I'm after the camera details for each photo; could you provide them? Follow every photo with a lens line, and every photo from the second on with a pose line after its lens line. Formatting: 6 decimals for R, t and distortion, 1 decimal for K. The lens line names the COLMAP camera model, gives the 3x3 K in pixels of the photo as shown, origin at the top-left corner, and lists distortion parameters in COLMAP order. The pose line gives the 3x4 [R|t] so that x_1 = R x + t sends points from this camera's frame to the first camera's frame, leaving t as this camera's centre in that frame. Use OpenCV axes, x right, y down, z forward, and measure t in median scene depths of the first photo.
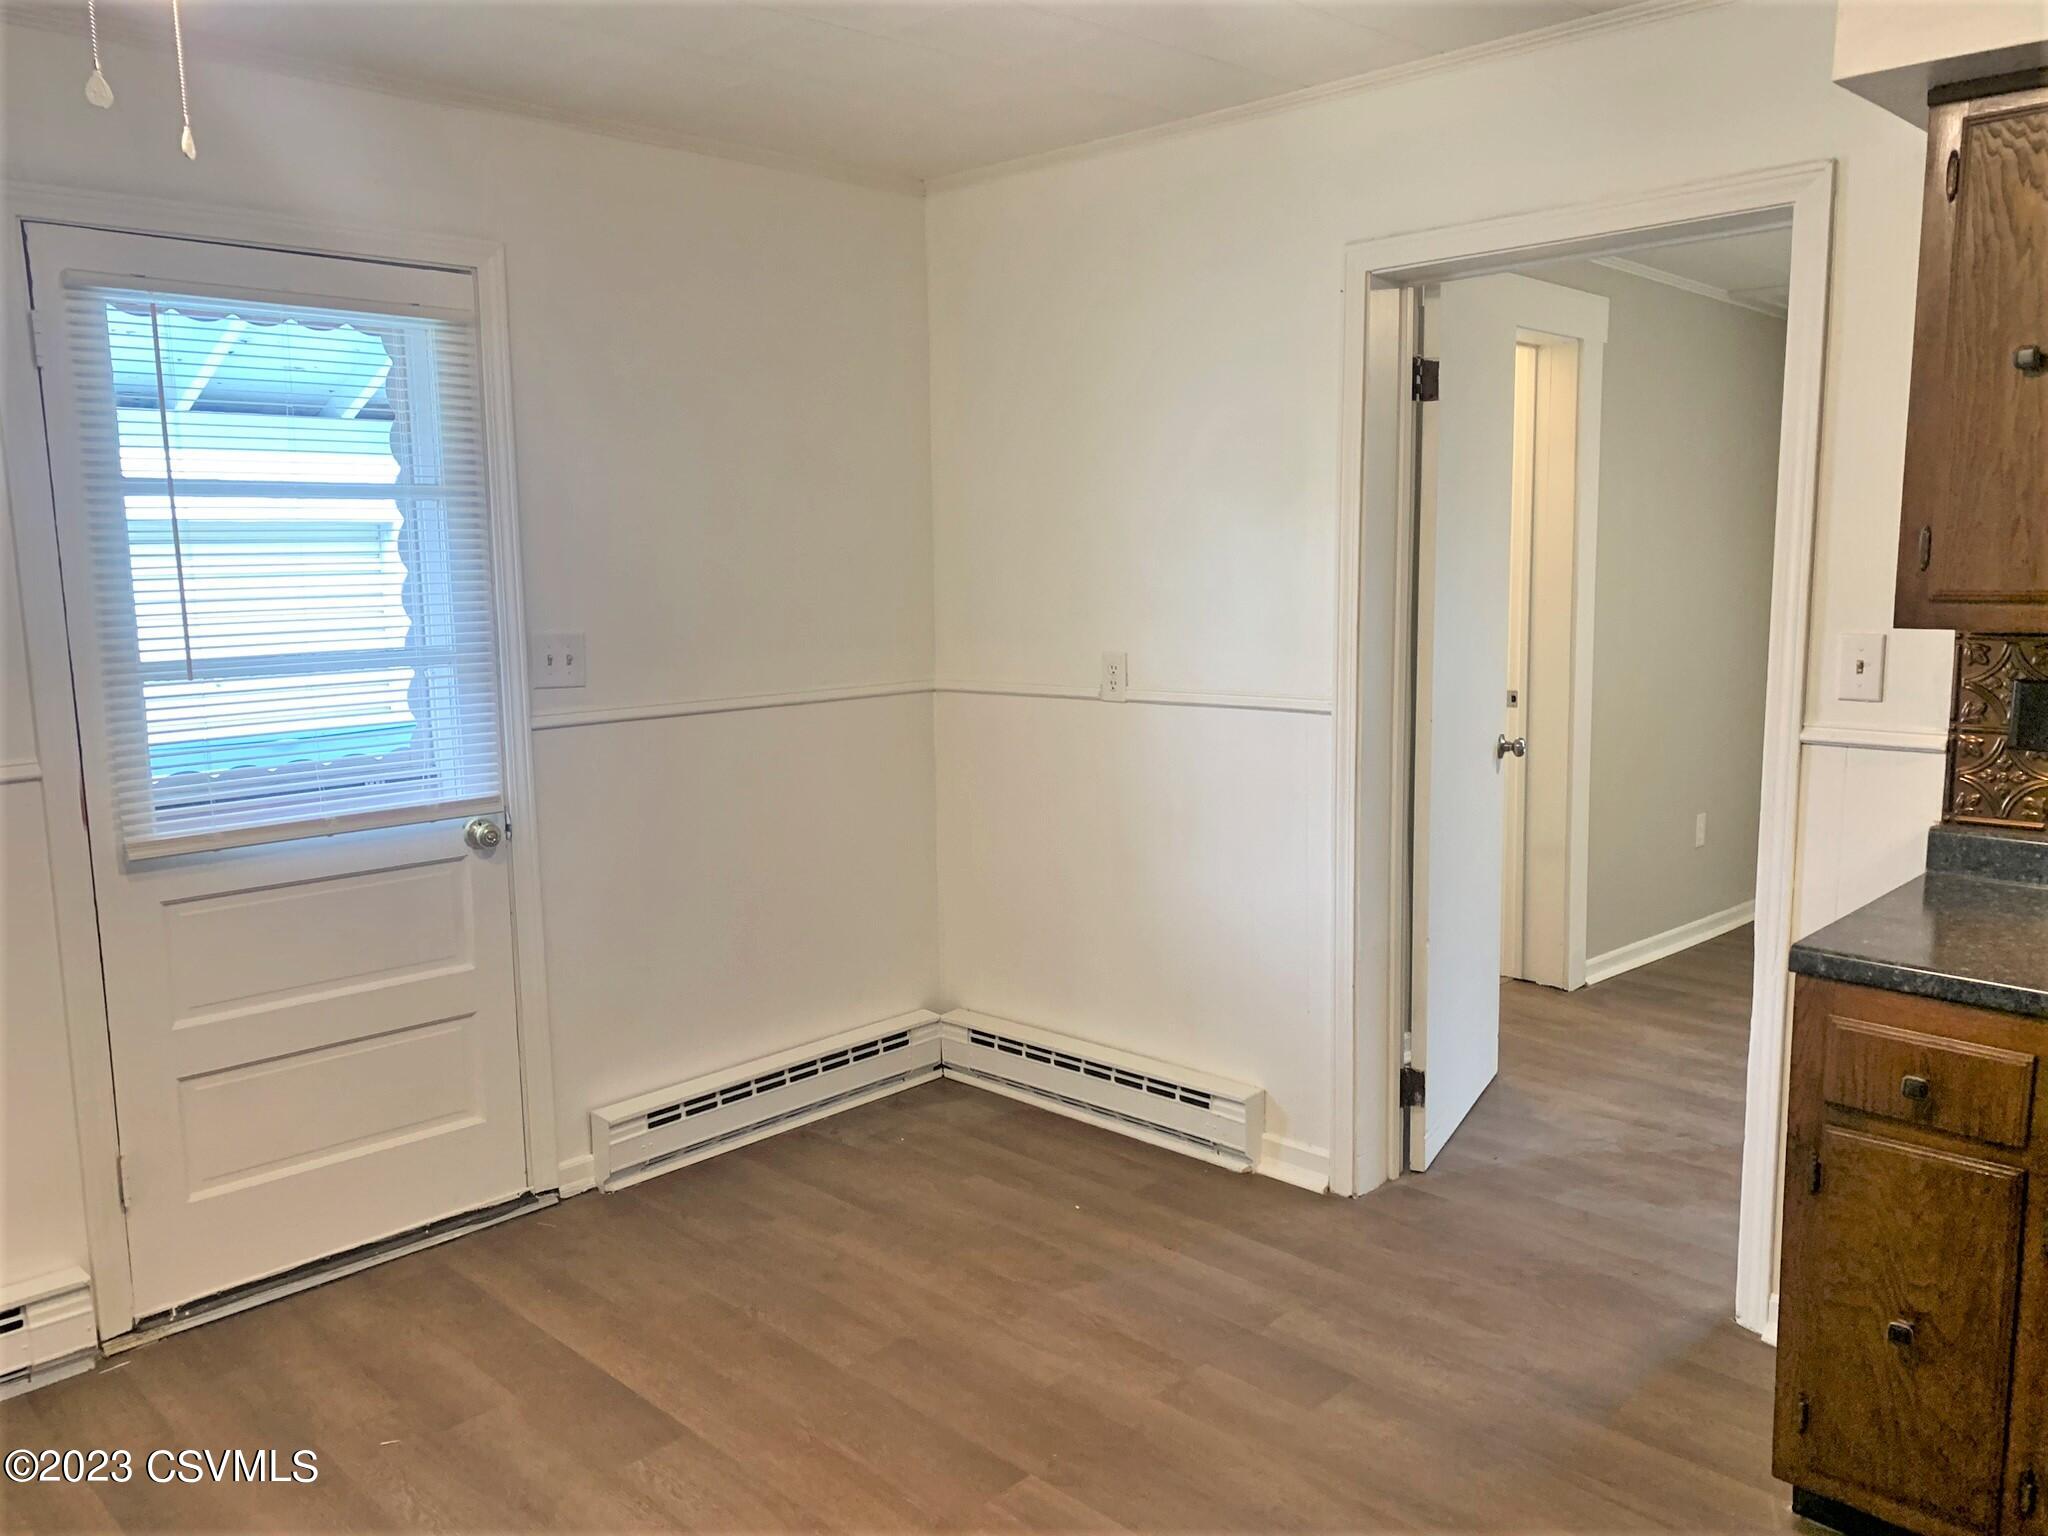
lens RADIAL K [[1571.6, 0, 1026.3], [0, 1571.6, 770.0], [0, 0, 1]] dist [0.051463, -0.064407]
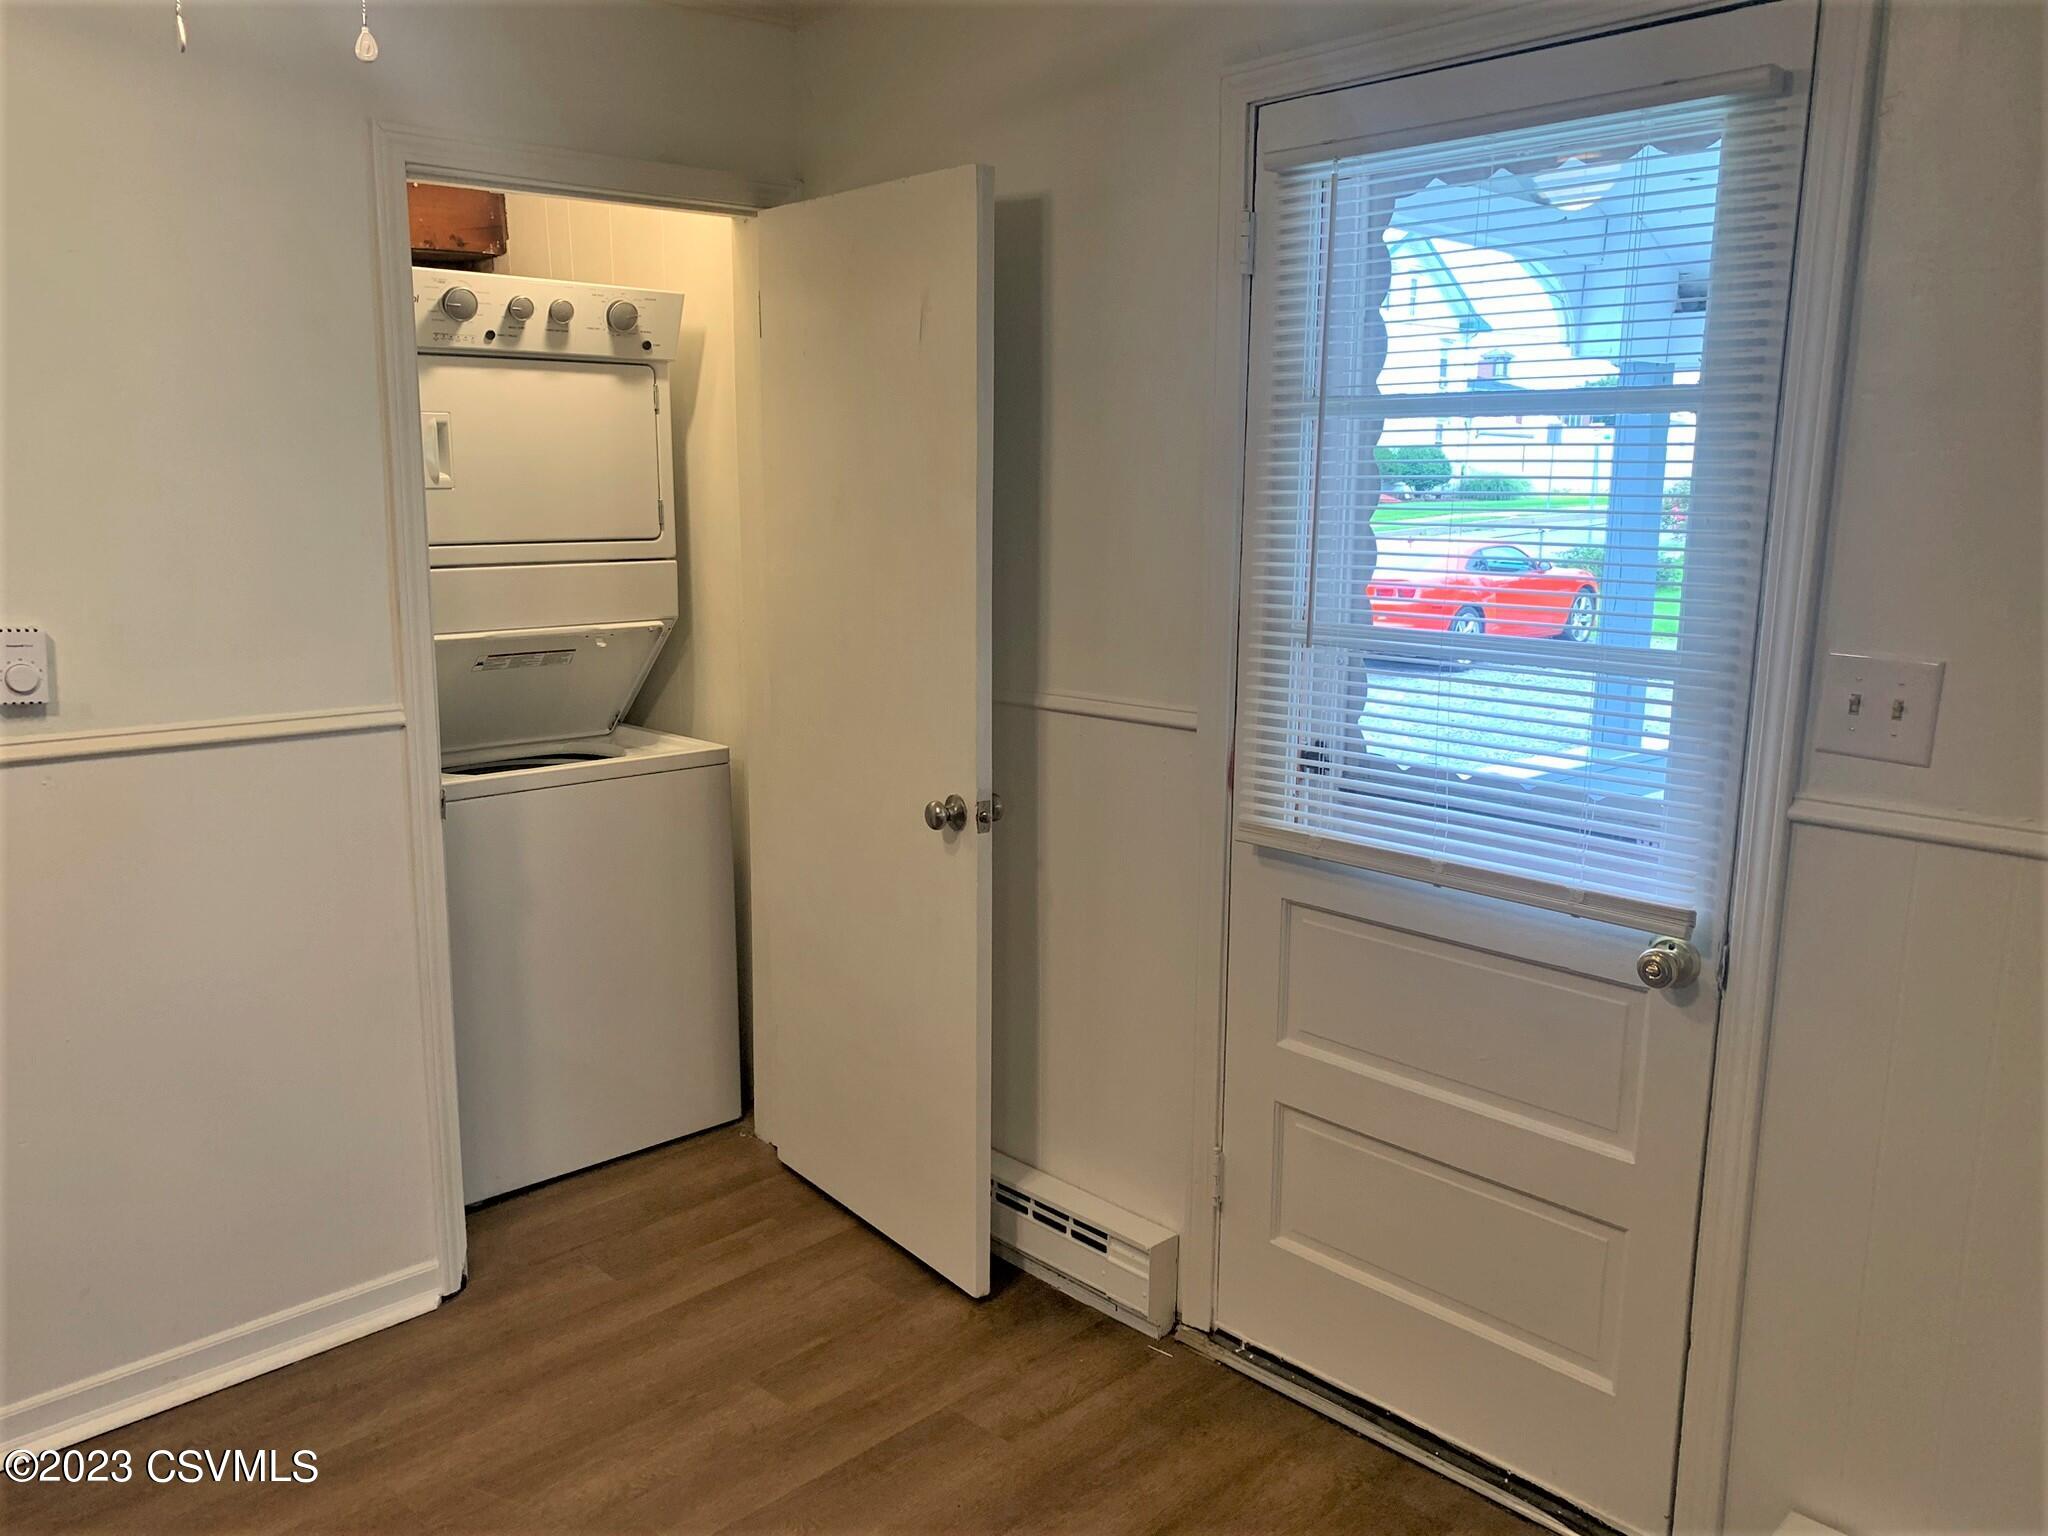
lens RADIAL K [[1582.2, 0, 1023.9], [0, 1582.2, 784.6], [0, 0, 1]] dist [0.017789, -0.002013]
pose [[-0.022007, 0.201326, -0.979277, 0.245397], [-0.154755, 0.967022, 0.202285, -0.111003], [0.987708, 0.155999, 0.009875, 0.732581]]
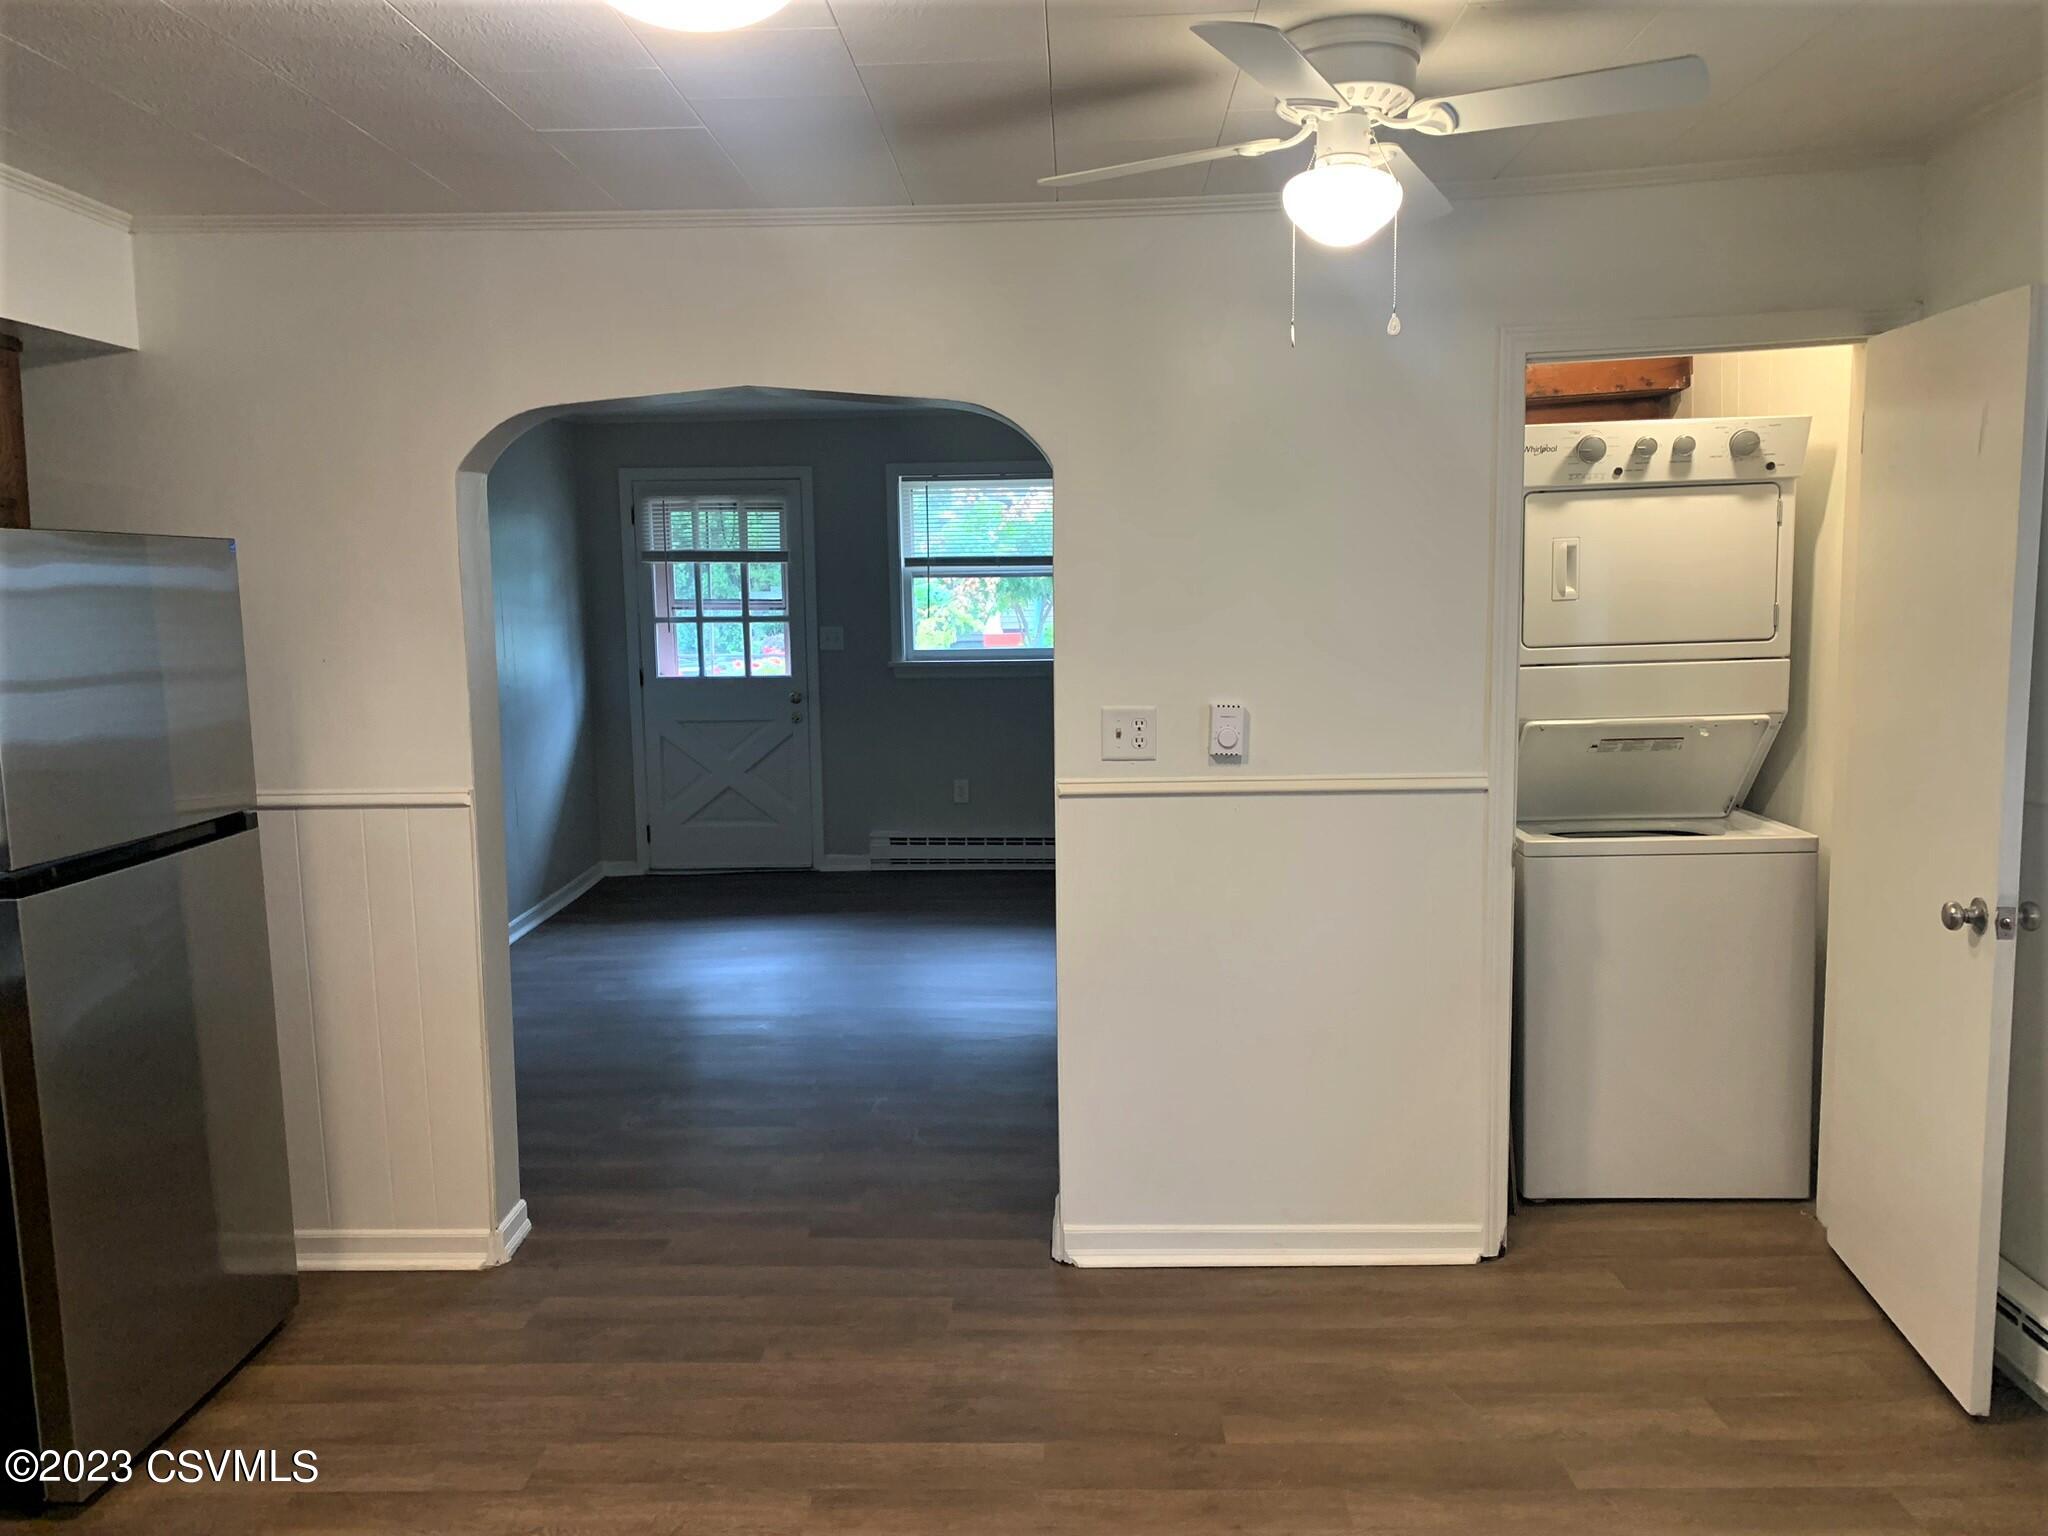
lens RADIAL K [[1571.6, 0, 1026.3], [0, 1571.6, 770.0], [0, 0, 1]] dist [0.051463, -0.064407]
pose [[-0.734656, 0.112750, -0.669005, 0.375118], [-0.066619, 0.969339, 0.236523, -0.171150], [0.675161, 0.218331, -0.704620, 0.977833]]
